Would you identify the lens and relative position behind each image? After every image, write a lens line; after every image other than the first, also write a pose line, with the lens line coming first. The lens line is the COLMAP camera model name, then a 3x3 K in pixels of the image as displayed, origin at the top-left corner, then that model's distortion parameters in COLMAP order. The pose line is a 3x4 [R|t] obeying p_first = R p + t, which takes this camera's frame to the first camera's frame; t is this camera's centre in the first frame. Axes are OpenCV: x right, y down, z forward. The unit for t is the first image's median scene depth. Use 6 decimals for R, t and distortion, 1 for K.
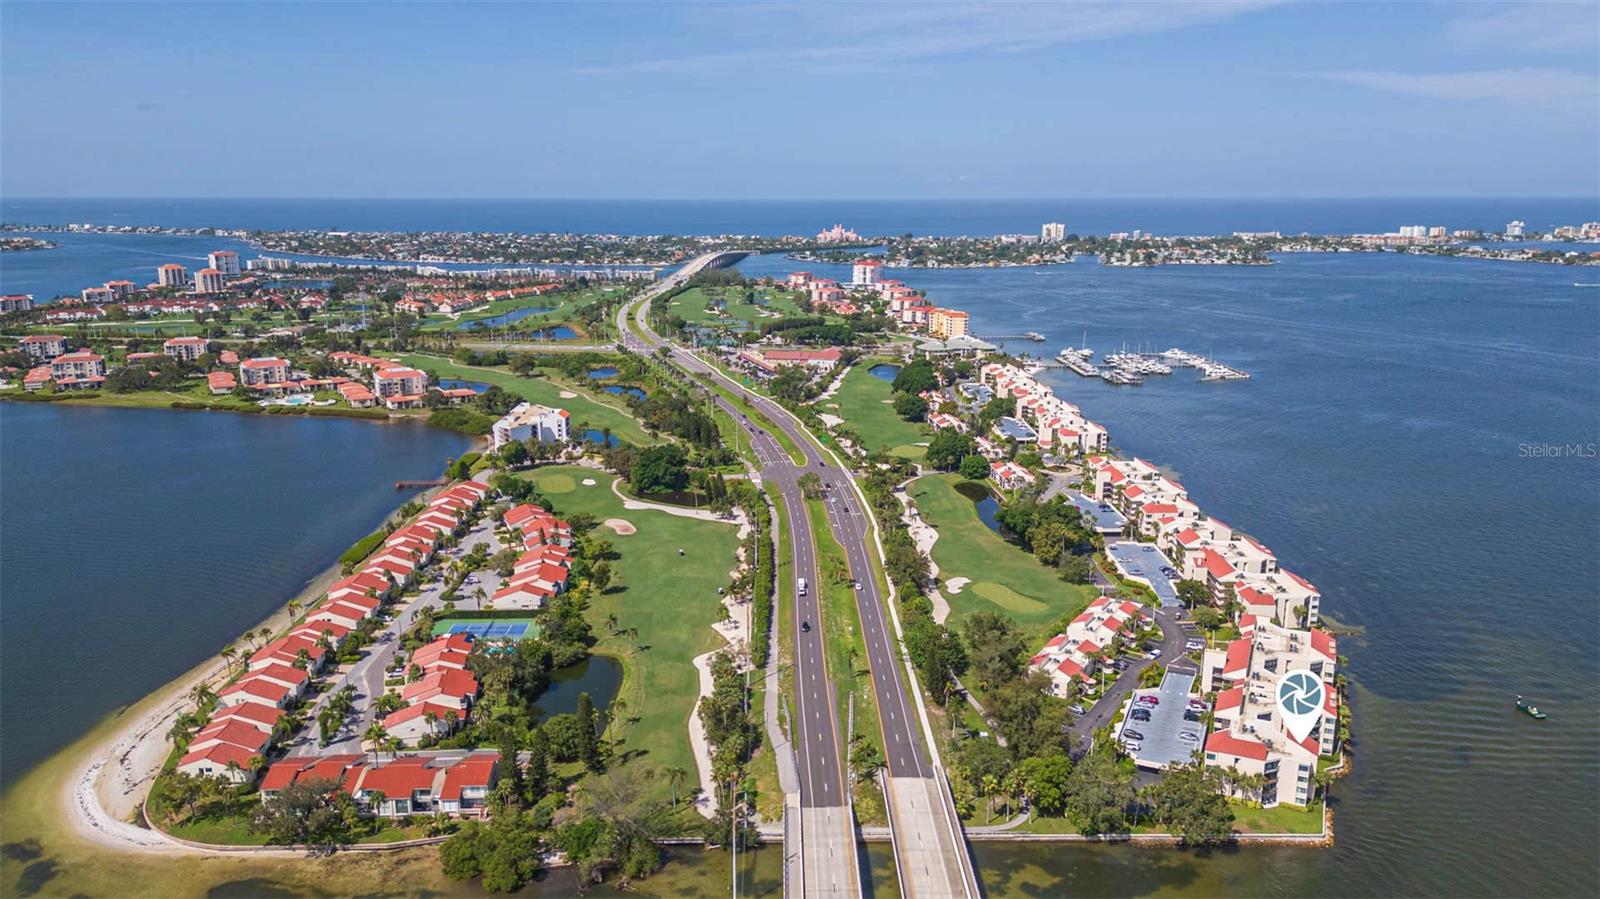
lens RADIAL K [[1132.0, 0, 784.9], [0, 1132.0, 446.7], [0, 0, 1]] dist [0.046036, -0.031185]
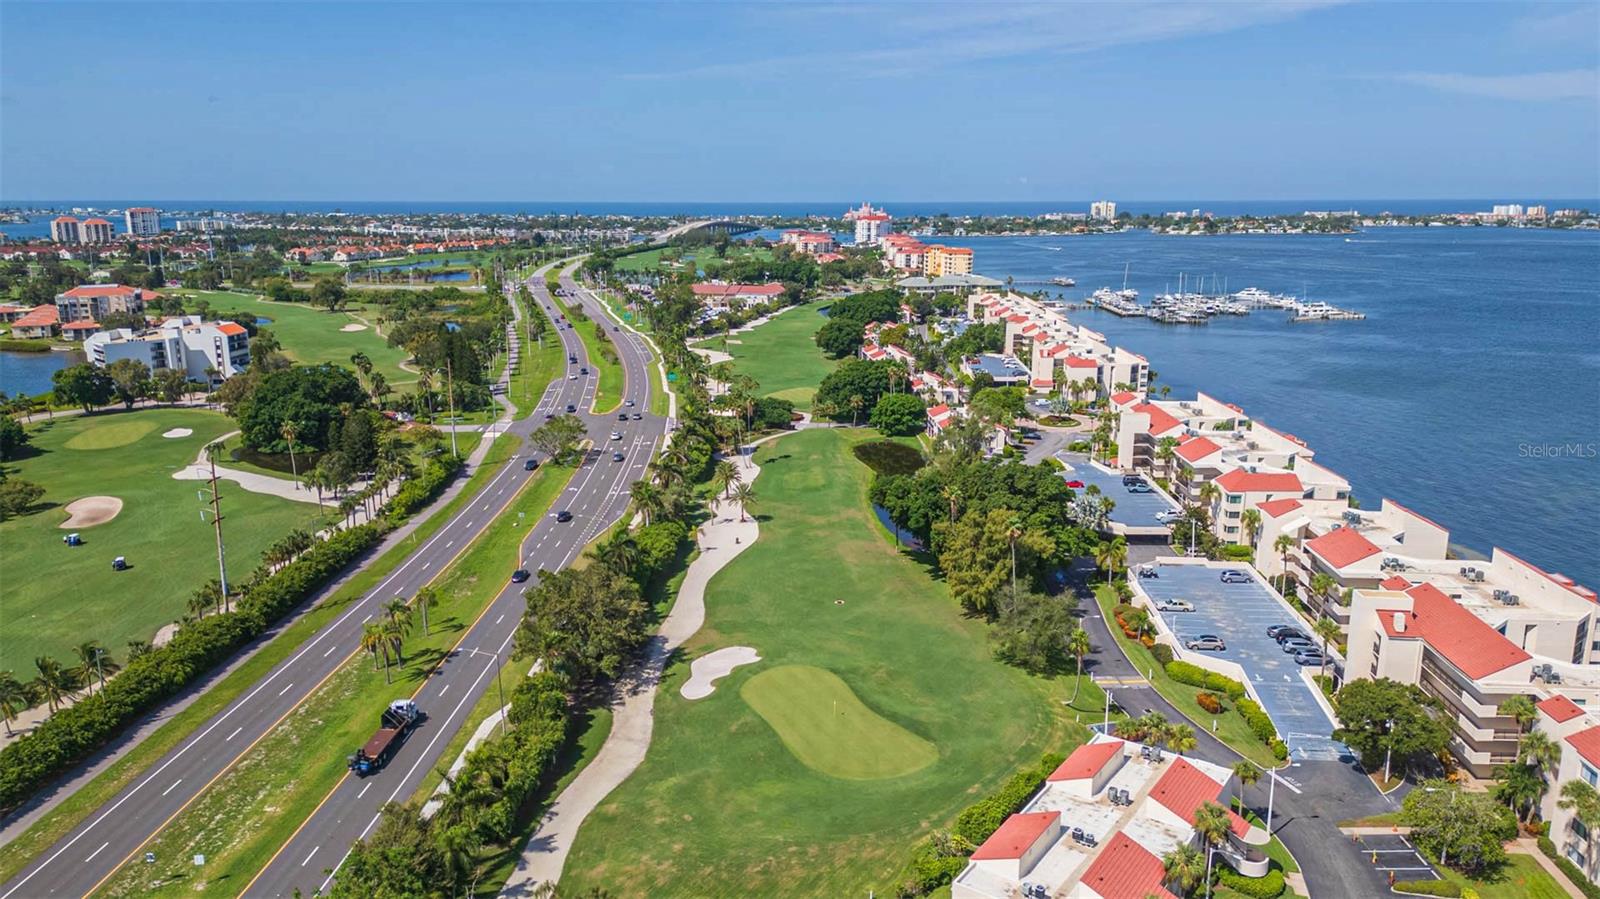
lens RADIAL K [[1132.0, 0, 813.9], [0, 1132.0, 452.0], [0, 0, 1]] dist [0.046036, -0.031185]
pose [[0.999713, 0.010990, -0.021308, 0.160742], [-0.011031, 0.999937, -0.001822, 0.043275], [0.021286, 0.002057, 0.999771, 0.534178]]
